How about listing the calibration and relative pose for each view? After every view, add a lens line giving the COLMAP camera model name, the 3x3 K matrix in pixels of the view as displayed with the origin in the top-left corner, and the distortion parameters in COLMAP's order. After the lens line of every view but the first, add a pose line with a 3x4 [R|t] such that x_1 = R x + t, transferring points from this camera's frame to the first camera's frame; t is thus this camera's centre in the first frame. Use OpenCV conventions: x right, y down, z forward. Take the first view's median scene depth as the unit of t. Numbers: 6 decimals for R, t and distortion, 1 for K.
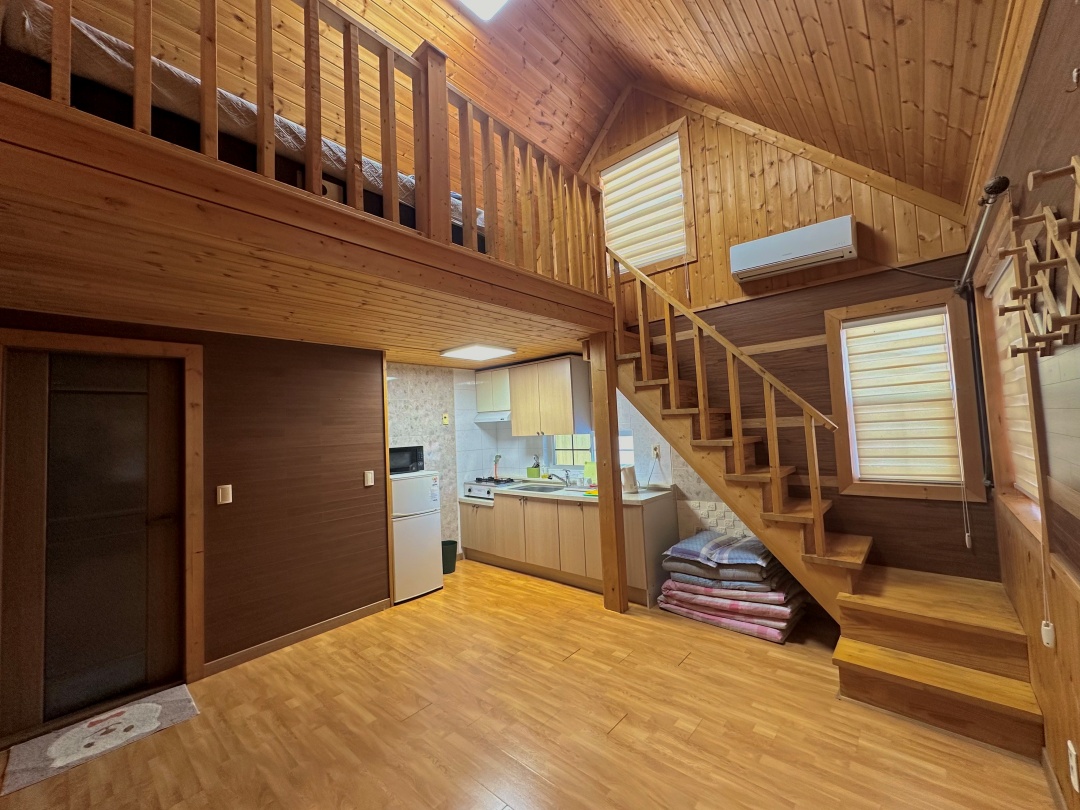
lens RADIAL K [[431.0, 0, 541.8], [0, 431.0, 405.6], [0, 0, 1]] dist [0.000500, -0.000091]
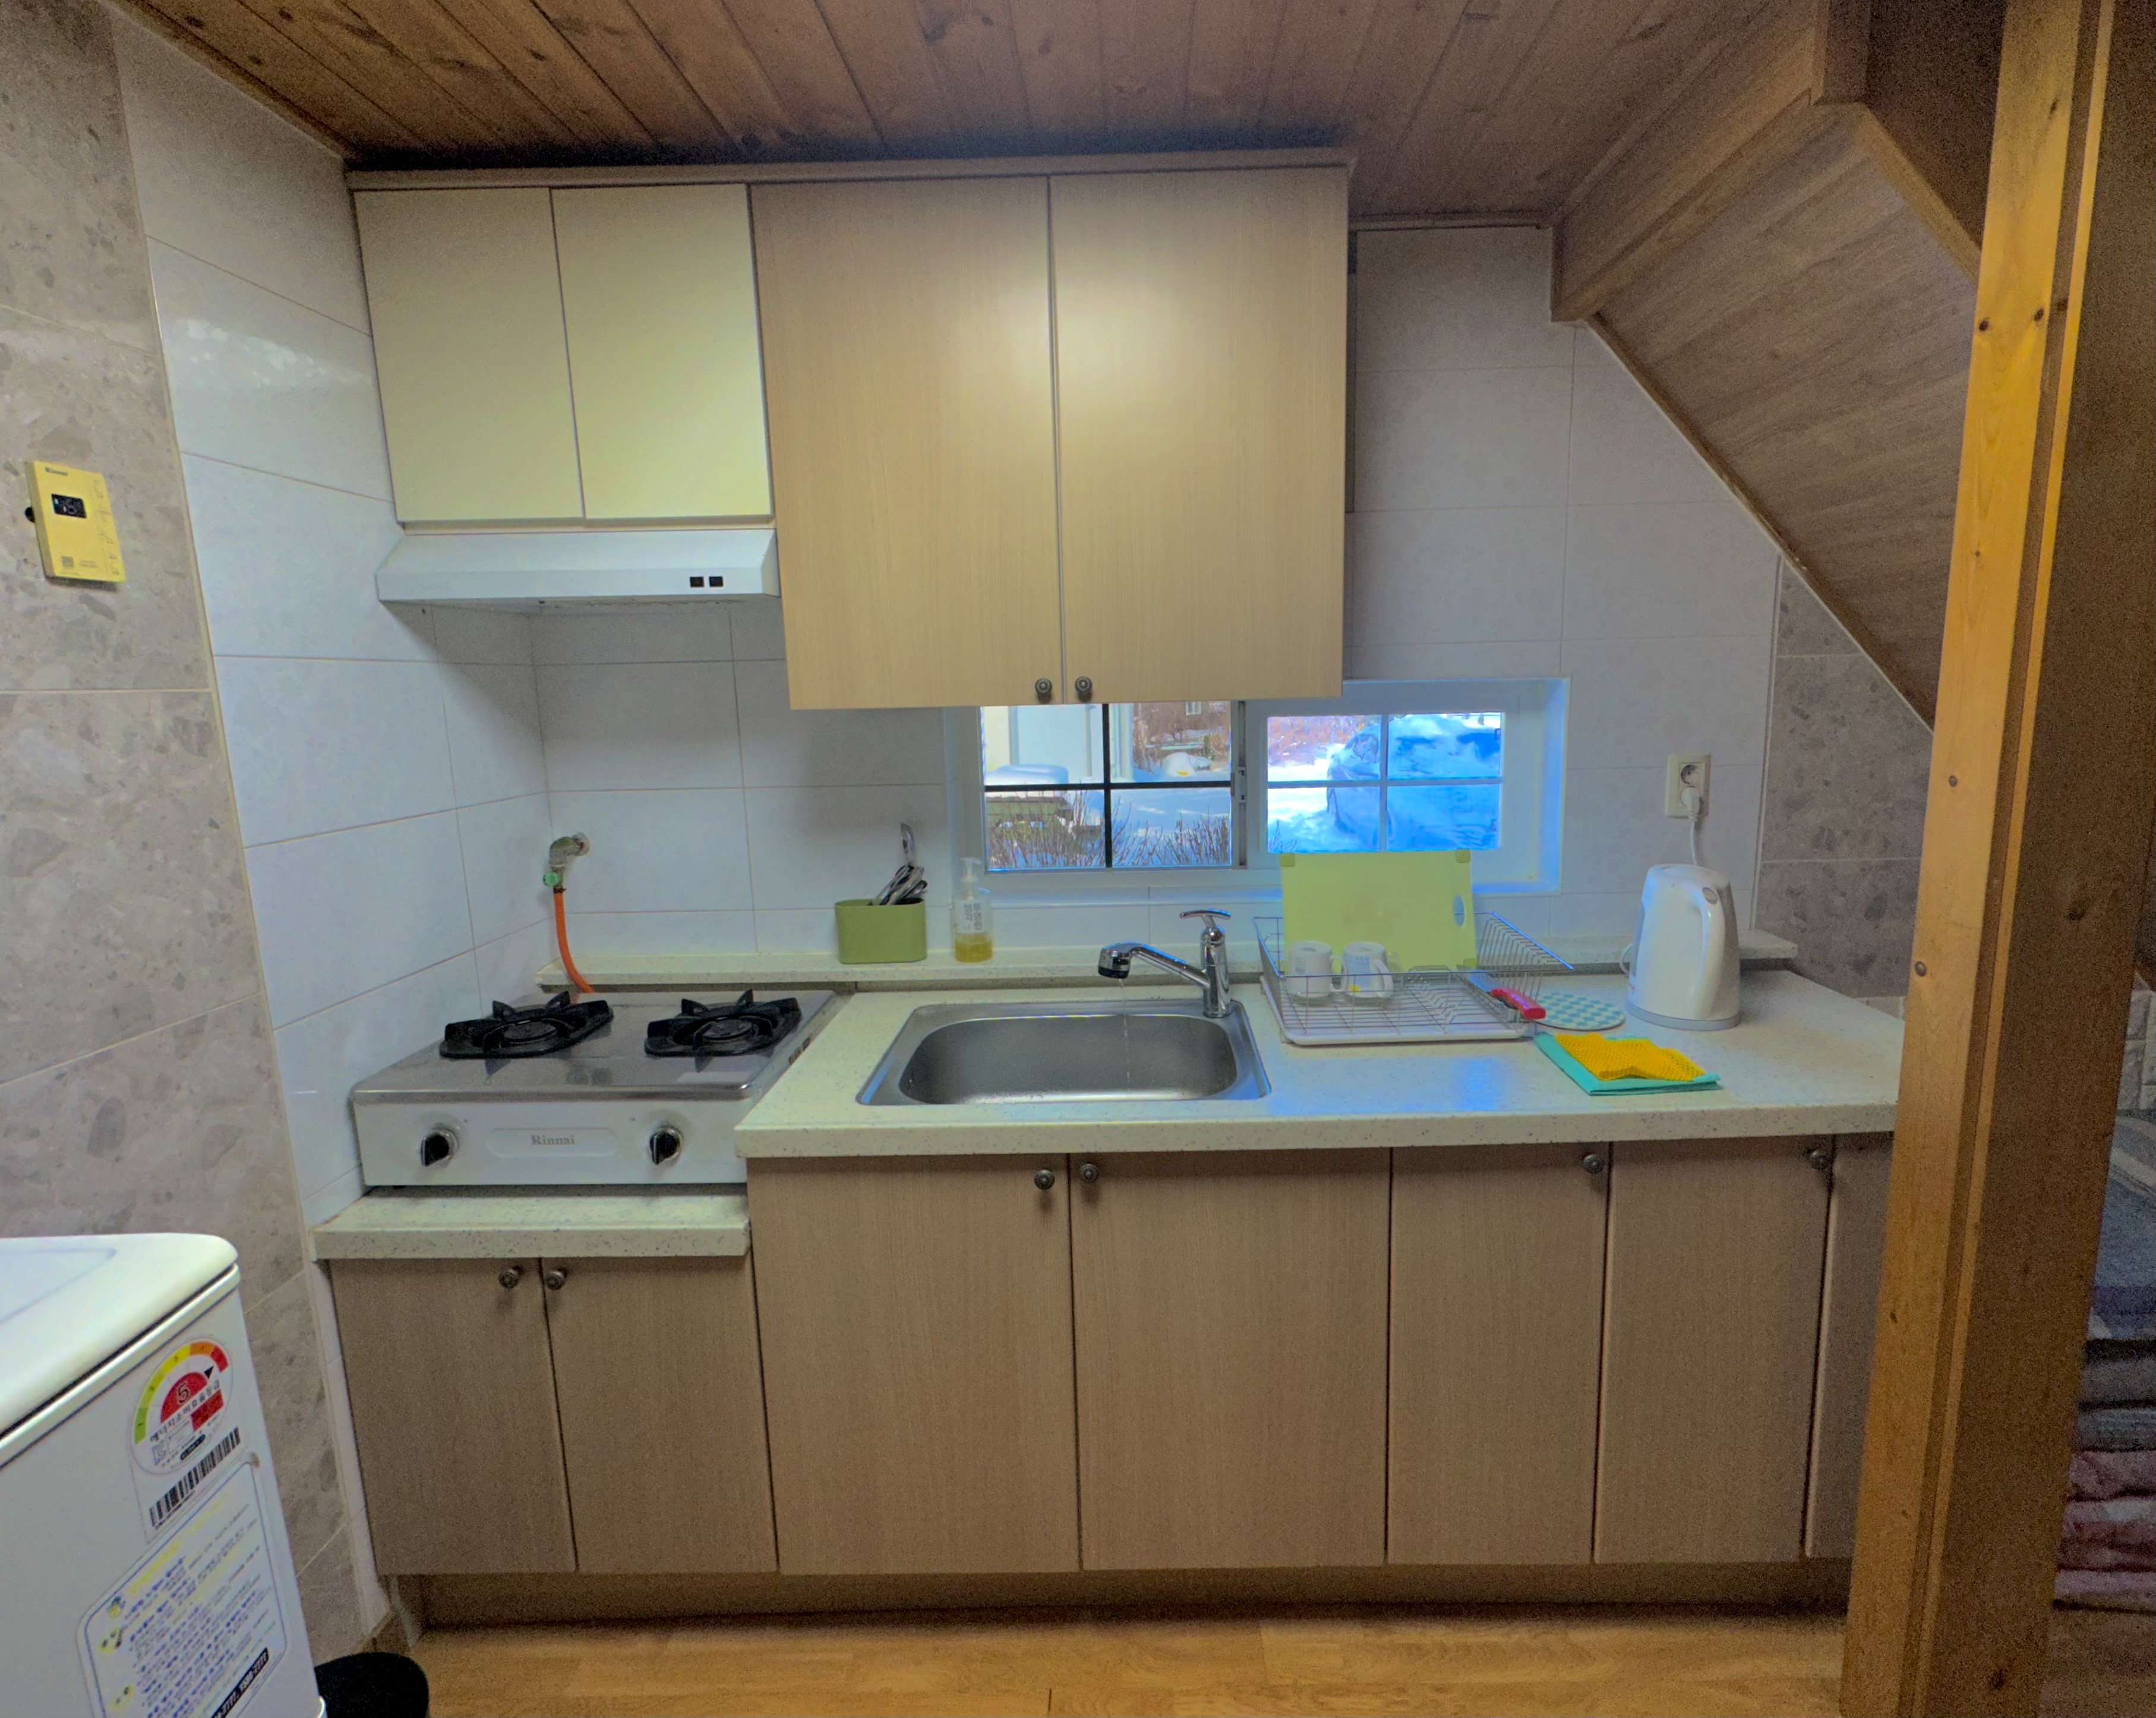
lens RADIAL K [[930.7, 0, 1081.0], [0, 930.7, 808.0], [0, 0, 1]] dist [0.000049, -0.000047]
pose [[0.746104, -0.066045, 0.662545, -0.200441], [-0.049621, 0.986786, 0.154246, 0.051081], [-0.663978, -0.147960, 0.732968, 0.702083]]
